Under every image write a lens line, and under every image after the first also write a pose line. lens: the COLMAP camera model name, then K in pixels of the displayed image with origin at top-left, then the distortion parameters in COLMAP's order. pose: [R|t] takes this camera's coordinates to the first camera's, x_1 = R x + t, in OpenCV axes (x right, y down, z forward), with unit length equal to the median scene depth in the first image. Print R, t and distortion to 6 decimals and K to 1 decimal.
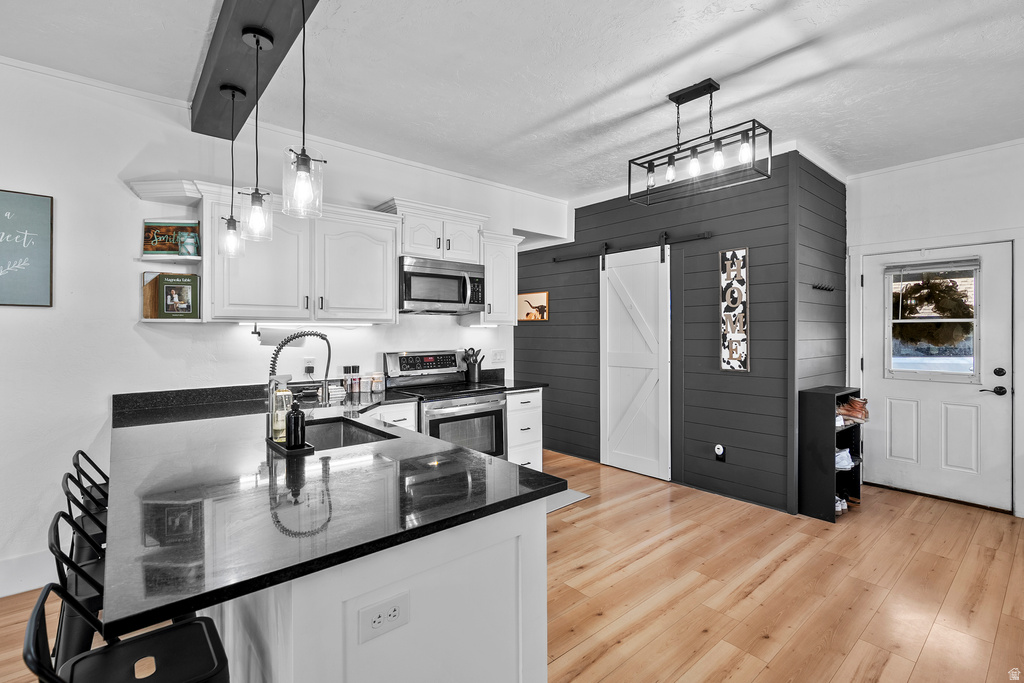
lens RADIAL K [[466.9, 0, 512.5], [0, 466.9, 332.0], [0, 0, 1]] dist [-0.000015, 0.000021]
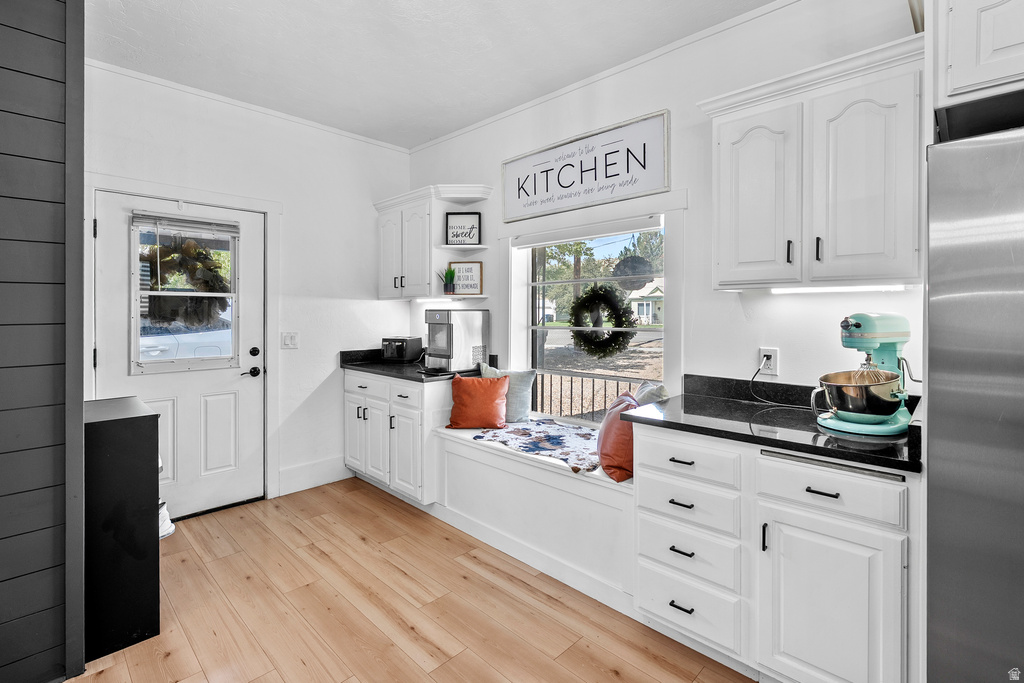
lens RADIAL K [[474.6, 0, 510.2], [0, 474.6, 313.6], [0, 0, 1]] dist [-0.000907, 0.000040]
pose [[-0.087278, -0.006145, 0.996165, 0.054751], [-0.001668, 0.999980, 0.006022, 0.003278], [-0.996183, -0.001136, -0.087287, 0.560223]]
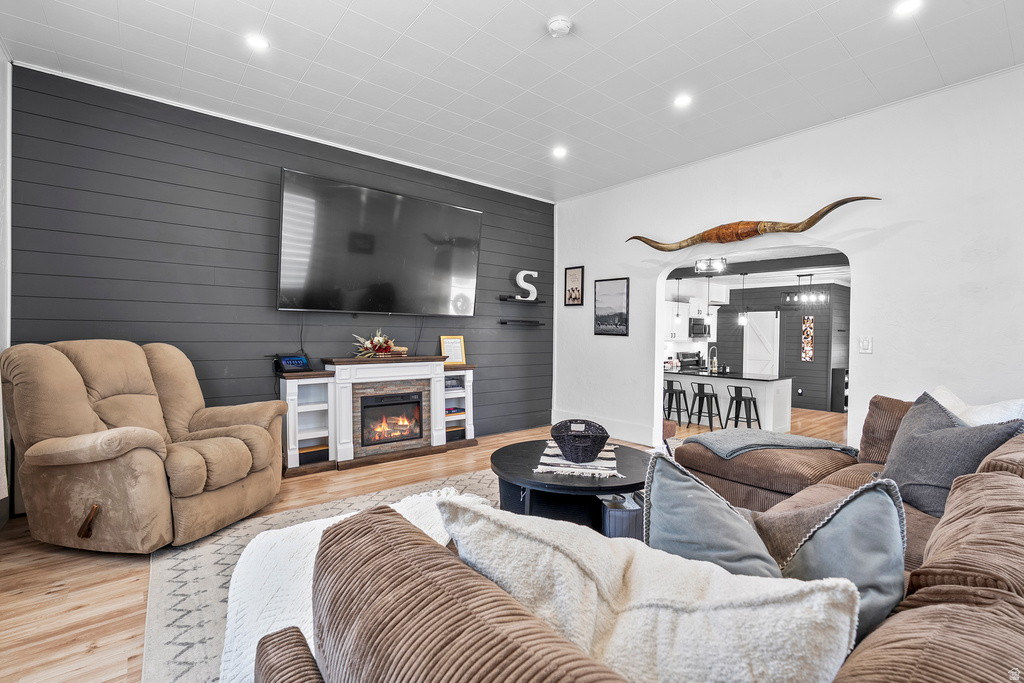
lens RADIAL K [[461.2, 0, 512.0], [0, 461.2, 341.5], [0, 0, 1]] dist [-0.001264, -0.000146]
pose [[0.999830, 0.017725, -0.005174, -1.144023], [-0.017625, 0.999670, 0.018697, -0.047218], [0.005503, -0.018602, 0.999812, -1.565075]]
